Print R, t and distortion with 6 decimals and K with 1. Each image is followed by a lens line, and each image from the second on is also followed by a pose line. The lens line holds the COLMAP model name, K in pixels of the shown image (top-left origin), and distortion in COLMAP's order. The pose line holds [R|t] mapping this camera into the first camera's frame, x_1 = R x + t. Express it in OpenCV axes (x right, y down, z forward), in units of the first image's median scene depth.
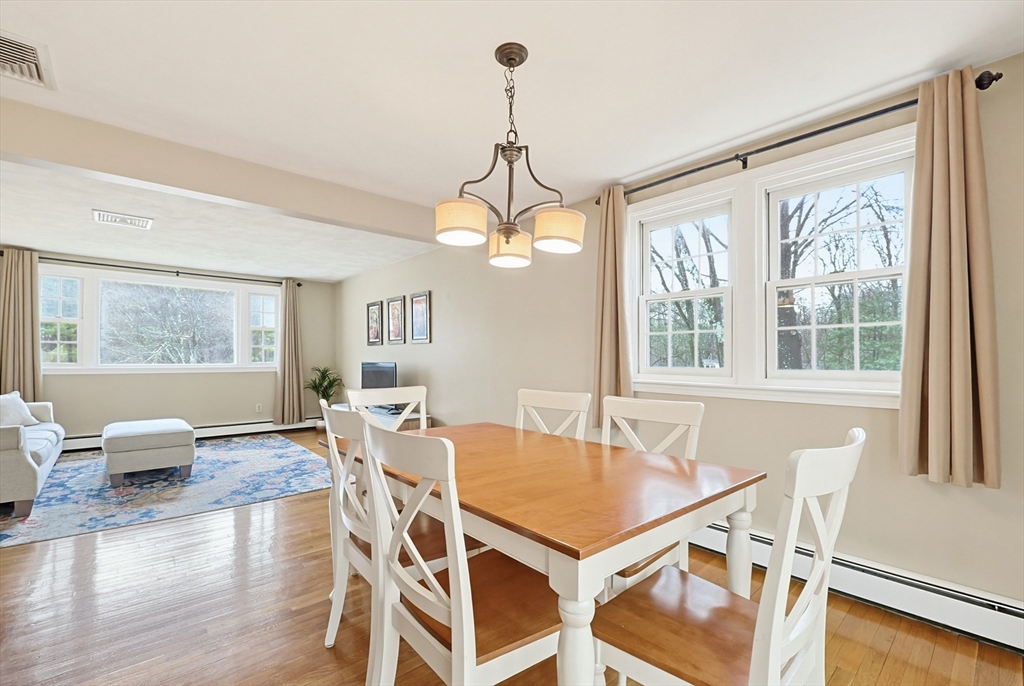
lens RADIAL K [[444.1, 0, 512.3], [0, 444.1, 358.6], [0, 0, 1]] dist [-0.000429, -0.000086]
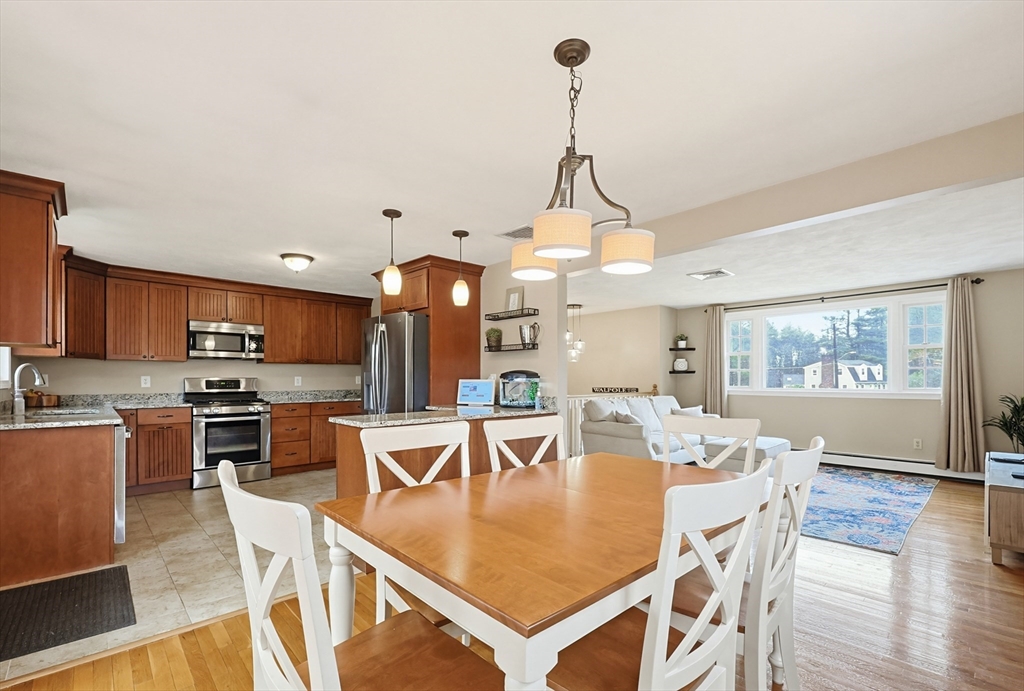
lens RADIAL K [[463.4, 0, 510.4], [0, 463.4, 381.6], [0, 0, 1]] dist [-0.011394, -0.000044]
pose [[0.023150, -0.001273, -0.999731, 0.397551], [-0.001654, 0.999998, -0.001311, -0.001498], [0.999731, 0.001684, 0.023148, 0.362108]]
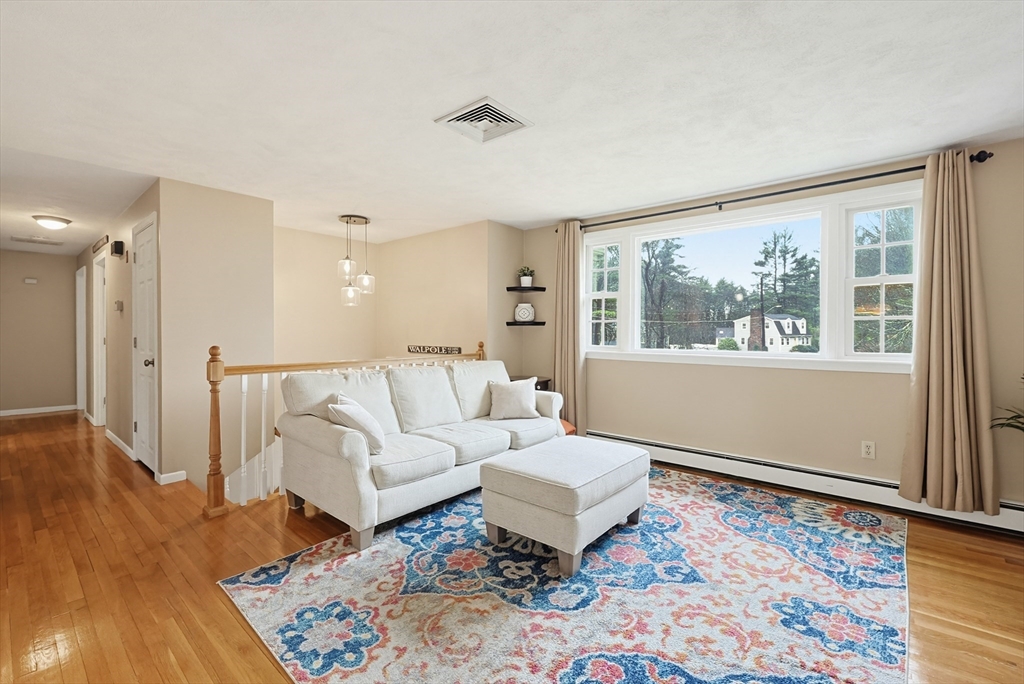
lens RADIAL K [[449.5, 0, 508.4], [0, 449.5, 336.6], [0, 0, 1]] dist [-0.000725, -0.000007]
pose [[0.119033, 0.006591, -0.992868, -0.223410], [-0.006477, 0.999962, 0.005862, -0.014749], [0.992869, 0.005733, 0.119071, 0.877805]]
